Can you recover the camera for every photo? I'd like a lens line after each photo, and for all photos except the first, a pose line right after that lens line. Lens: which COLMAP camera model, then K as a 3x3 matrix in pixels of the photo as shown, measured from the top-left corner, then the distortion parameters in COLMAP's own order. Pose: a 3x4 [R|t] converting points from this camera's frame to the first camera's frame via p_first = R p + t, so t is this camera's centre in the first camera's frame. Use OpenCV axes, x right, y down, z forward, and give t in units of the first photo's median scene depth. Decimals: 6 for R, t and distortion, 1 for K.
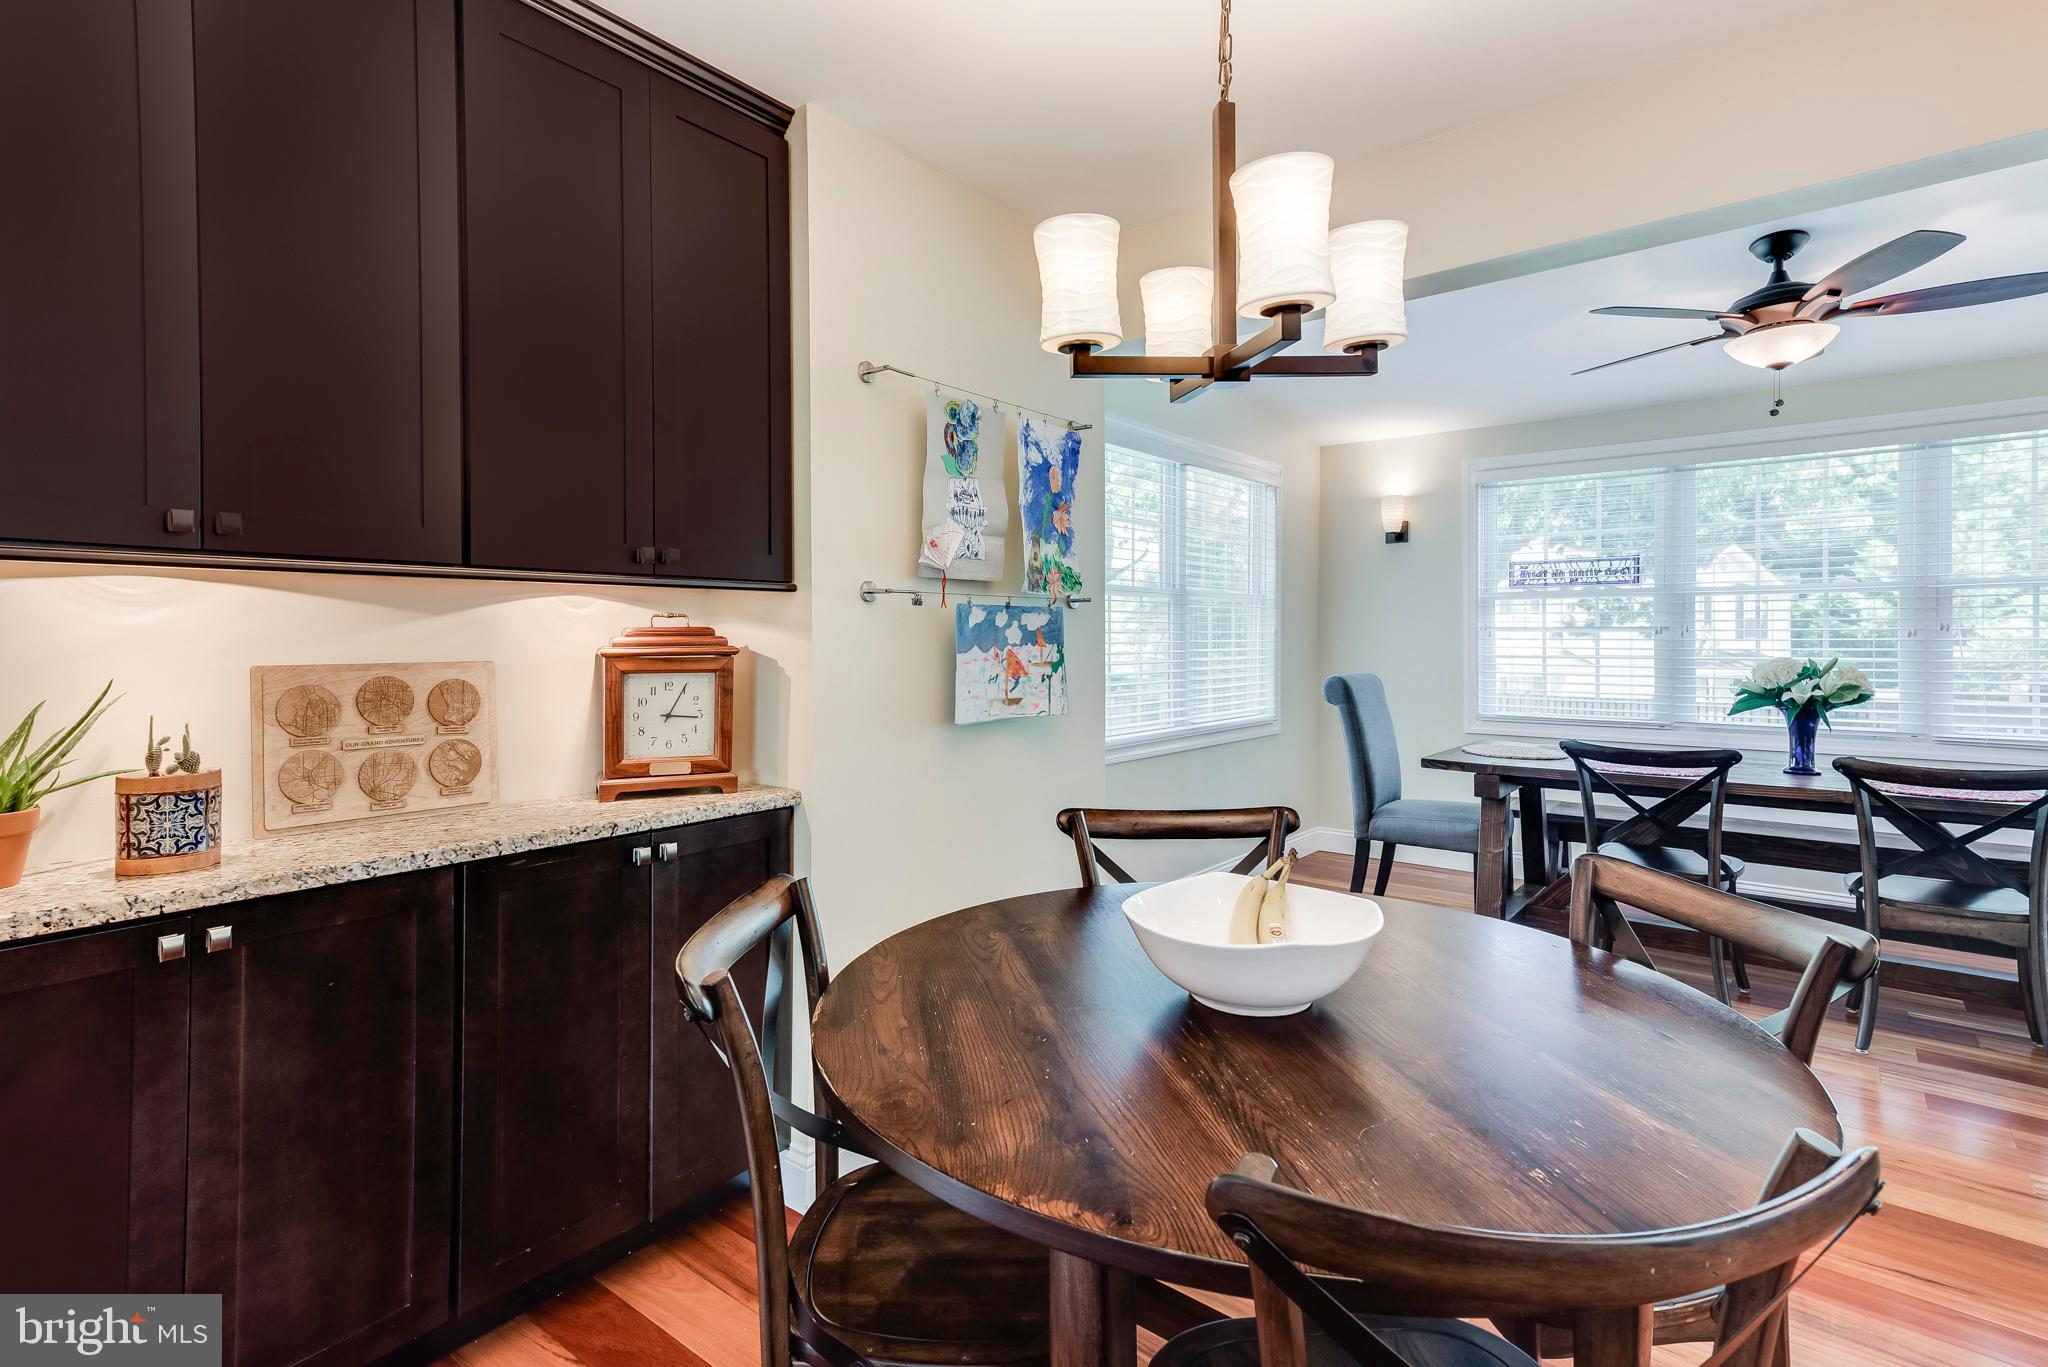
lens RADIAL K [[949.8, 0, 1043.3], [0, 949.8, 643.3], [0, 0, 1]] dist [0.031919, -0.003811]
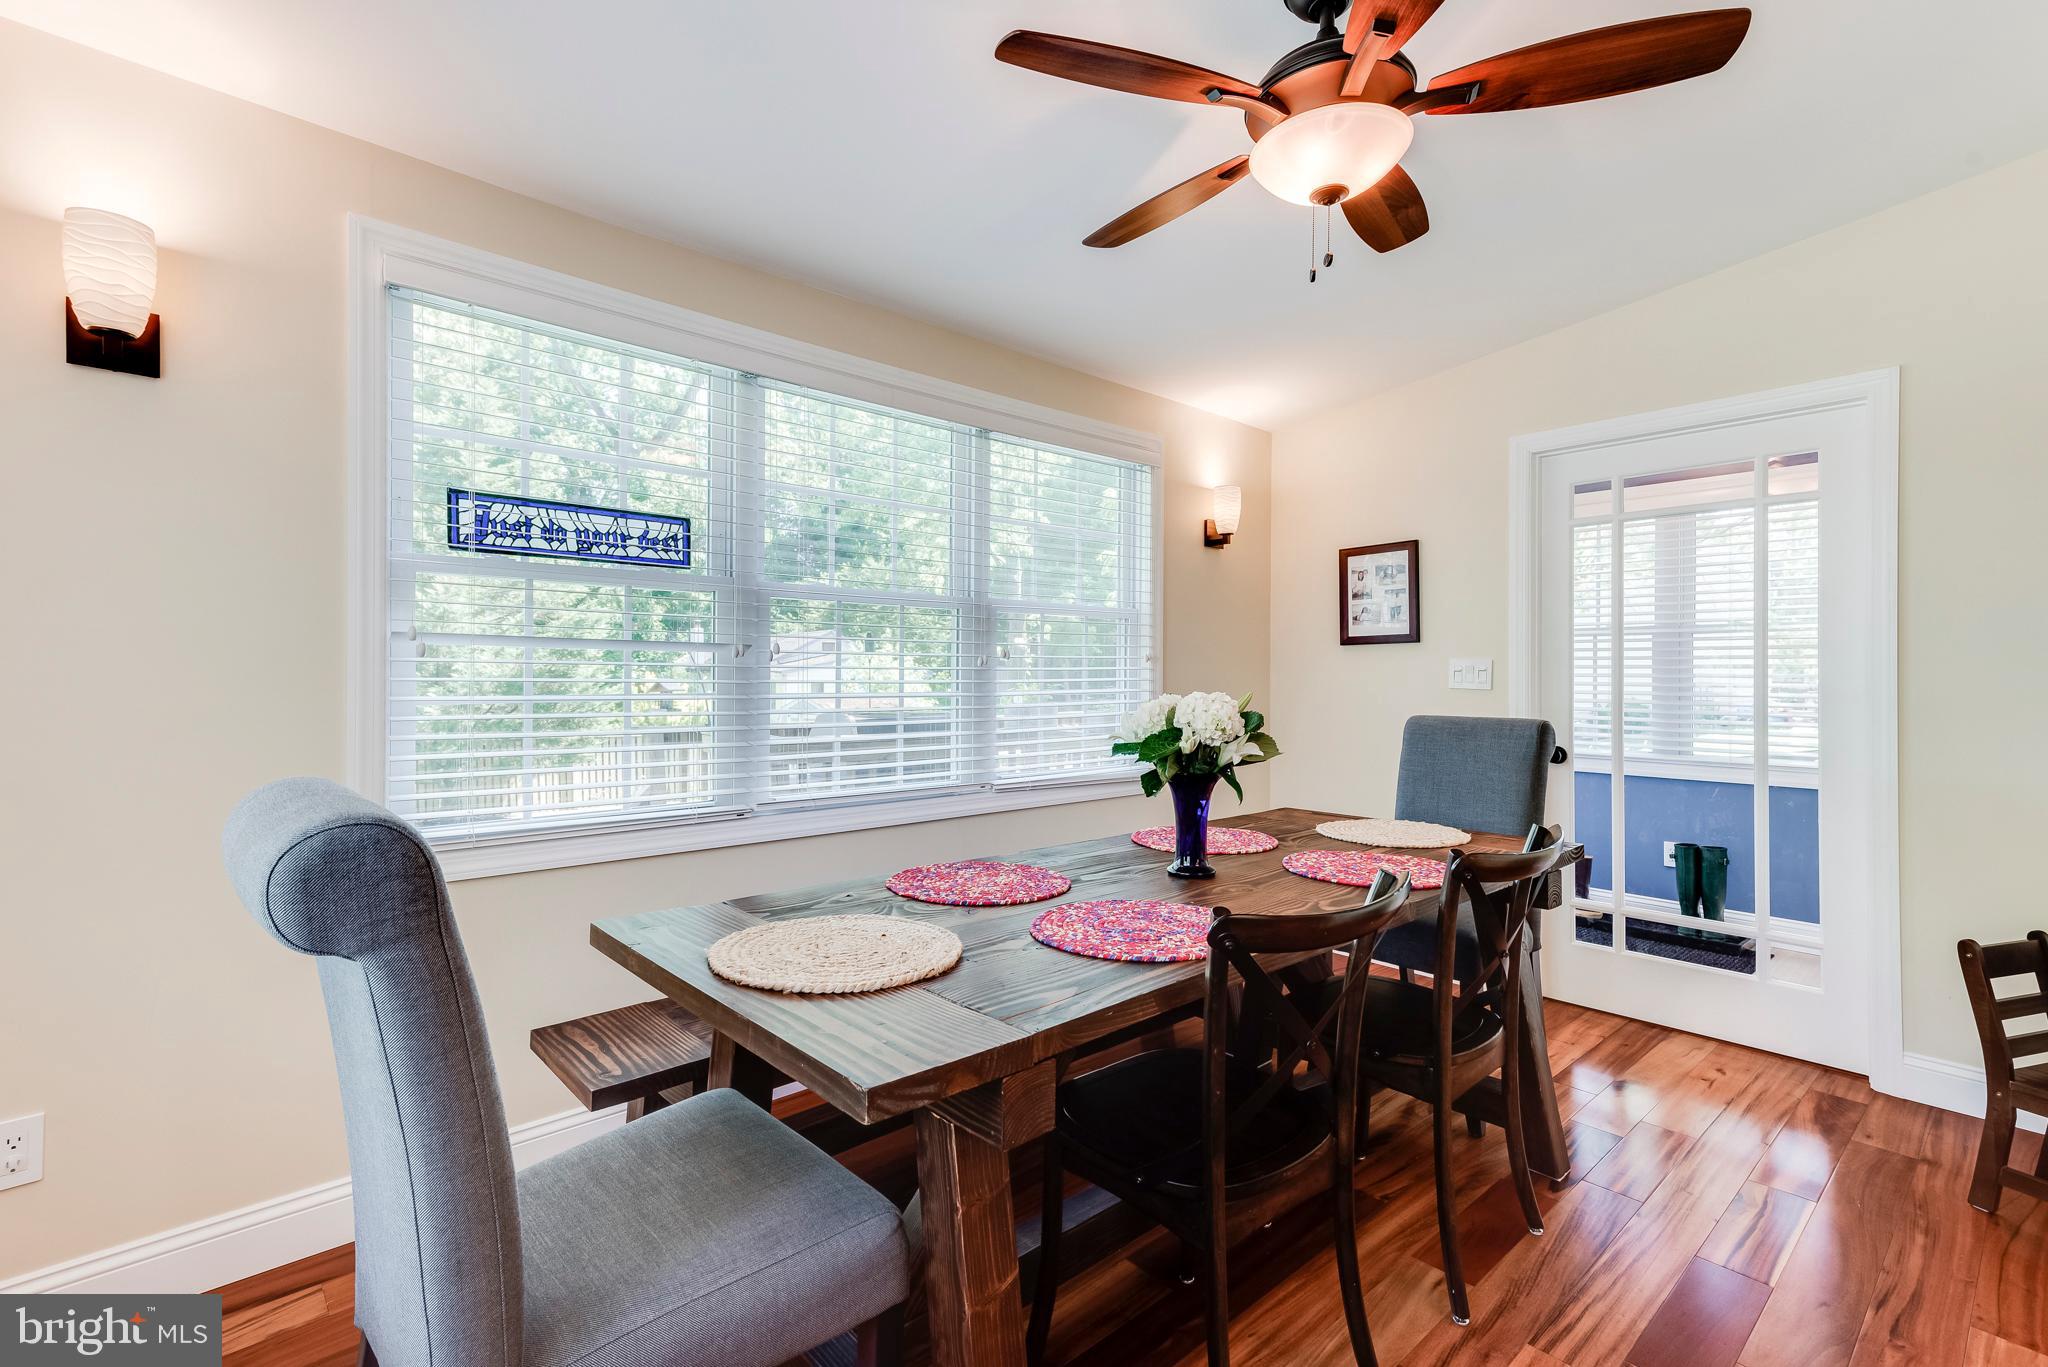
lens RADIAL K [[949.8, 0, 1023.0], [0, 949.8, 669.0], [0, 0, 1]] dist [0.031919, -0.003811]
pose [[0.175510, 0.000182, 0.984478, 0.213376], [0.006423, 0.999978, -0.001330, -0.002028], [-0.984457, 0.006557, 0.175505, 1.419386]]
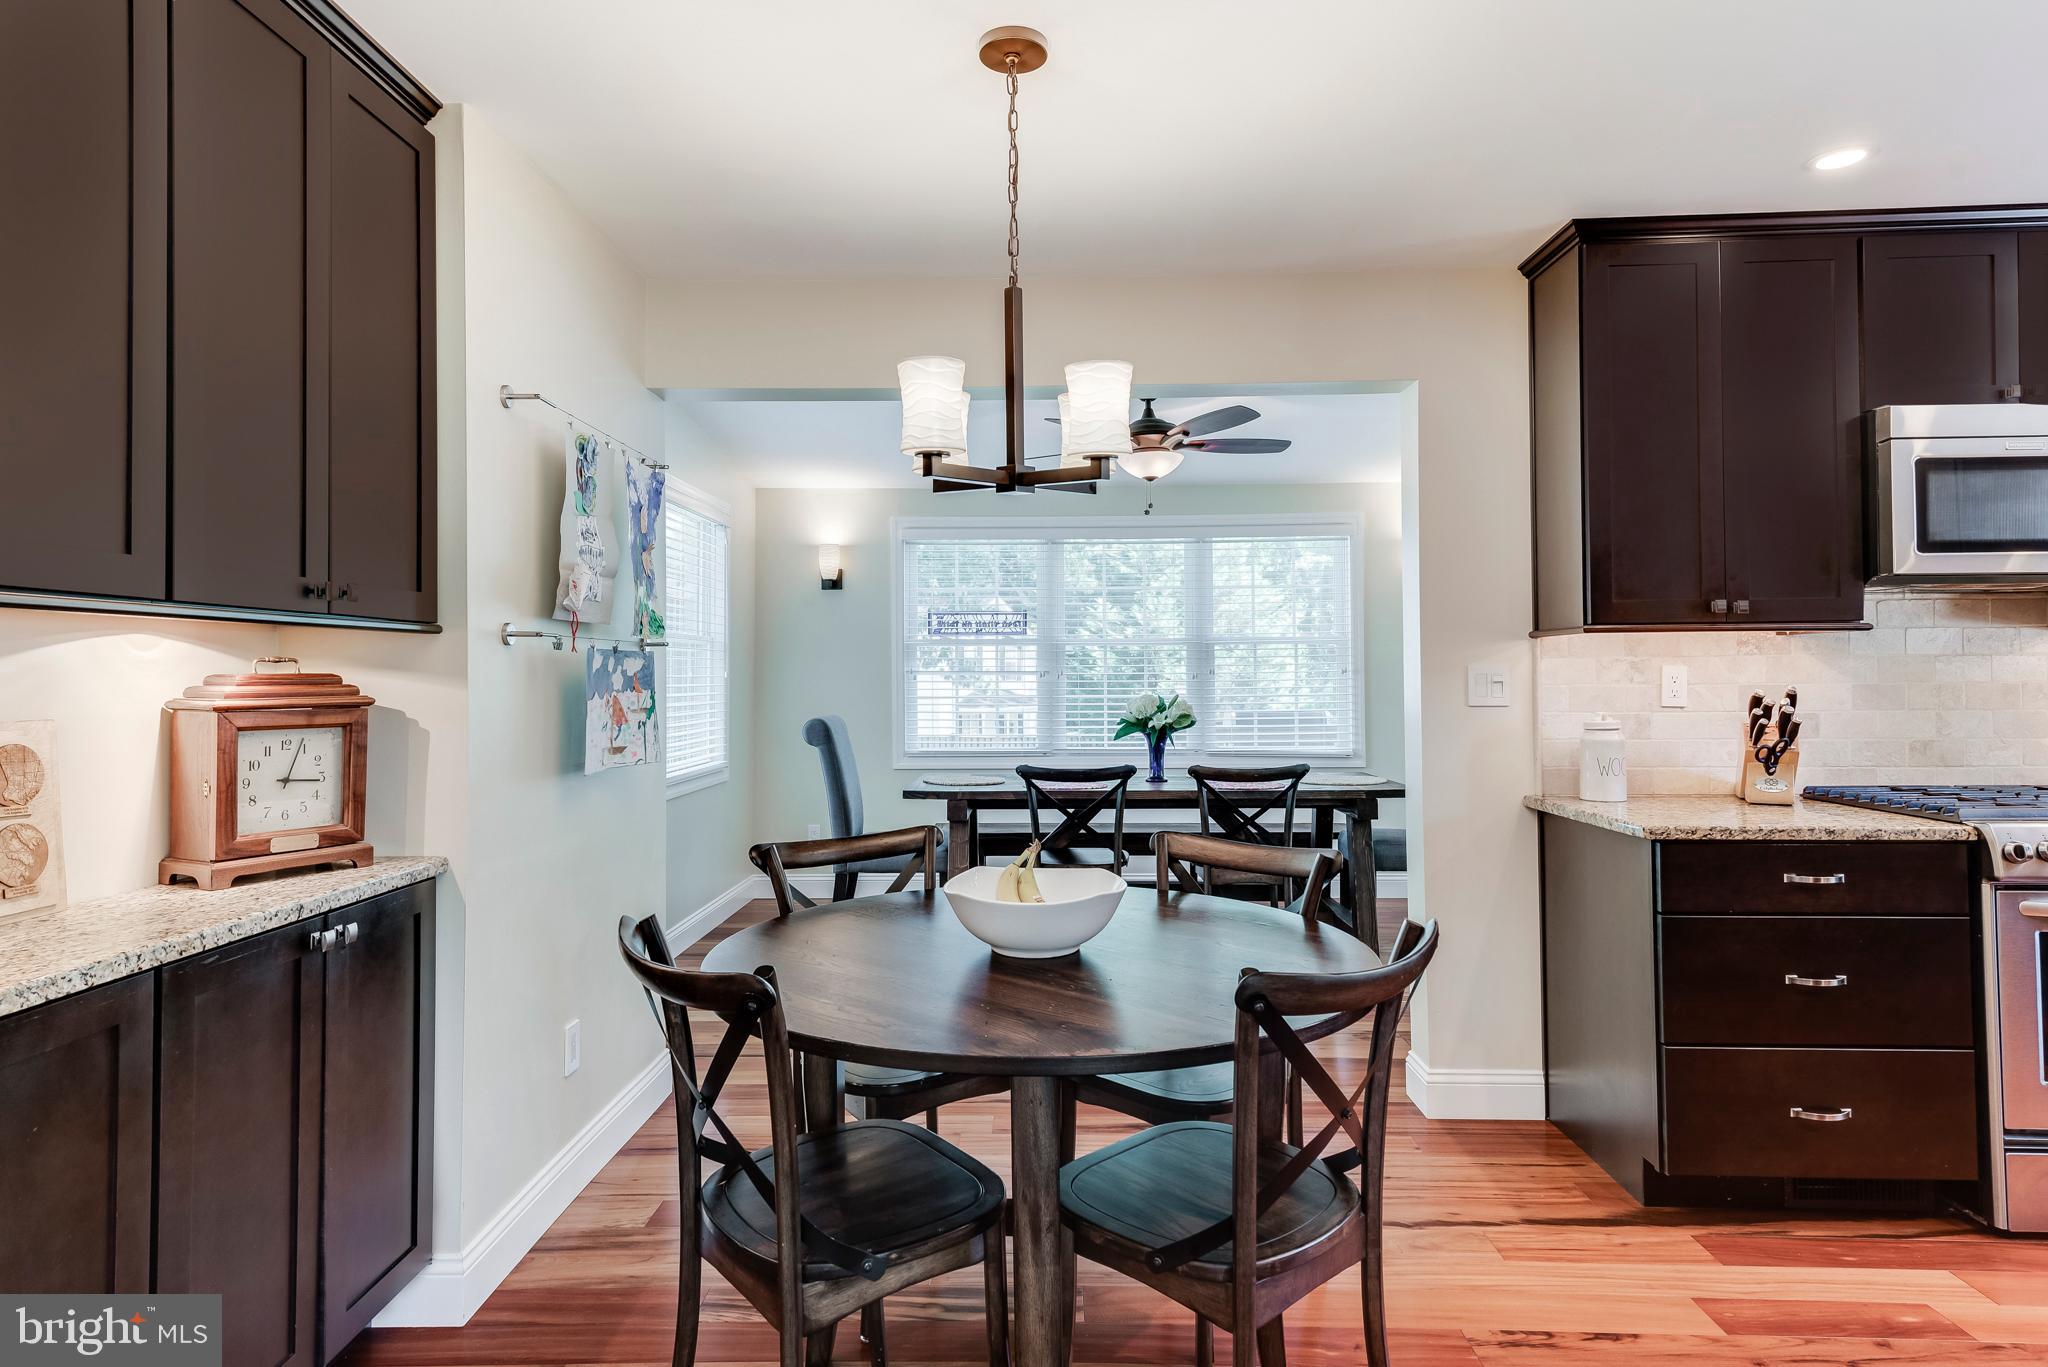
lens RADIAL K [[1064.0, 0, 1008.7], [0, 1064.0, 666.1], [0, 0, 1]] dist [0.011909, -0.001755]
pose [[0.809429, 0.003478, 0.587207, -0.337720], [0.008276, 0.999816, -0.017330, -0.001616], [-0.587159, 0.018887, 0.809251, -0.098922]]
